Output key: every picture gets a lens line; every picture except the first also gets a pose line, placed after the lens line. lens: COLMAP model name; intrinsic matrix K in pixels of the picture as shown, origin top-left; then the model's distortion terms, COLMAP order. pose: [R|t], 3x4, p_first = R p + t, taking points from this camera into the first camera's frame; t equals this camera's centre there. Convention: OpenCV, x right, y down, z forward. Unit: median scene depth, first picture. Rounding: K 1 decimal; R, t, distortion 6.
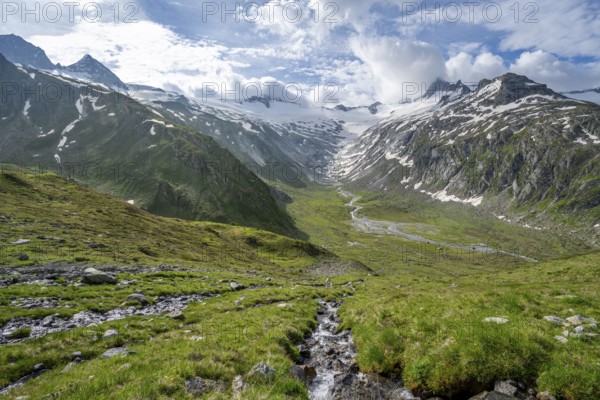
lens RADIAL K [[290.7, 0, 298.2], [0, 290.7, 195.2], [0, 0, 1]] dist [0.001125, 0.000956]
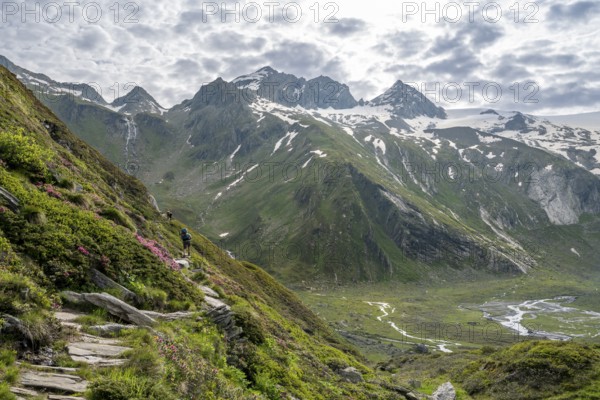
lens RADIAL K [[558.1, 0, 298.8], [0, 558.1, 199.2], [0, 0, 1]] dist [-0.005373, 0.000000]
pose [[0.617369, -0.028214, -0.786168, 0.489166], [-0.123839, 0.983411, -0.132542, 0.059795], [0.776865, 0.179185, 0.603633, 0.039591]]
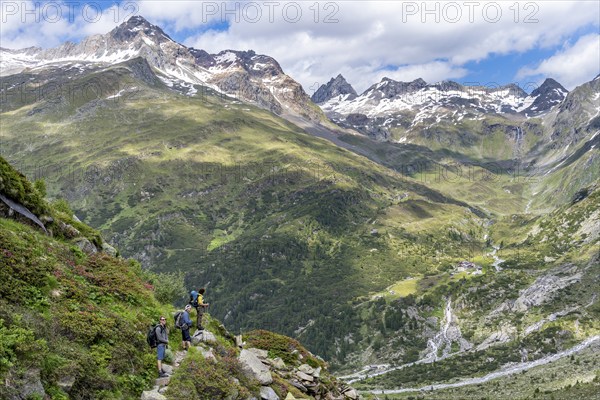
lens RADIAL K [[714.3, 0, 290.1], [0, 714.3, 195.3], [0, 0, 1]] dist [0.002117, 0.000000]
pose [[-0.105957, 0.017219, -0.994222, 2.506953], [-0.053339, 0.998312, 0.022974, 0.003847], [0.992939, 0.055465, -0.104860, -0.145511]]
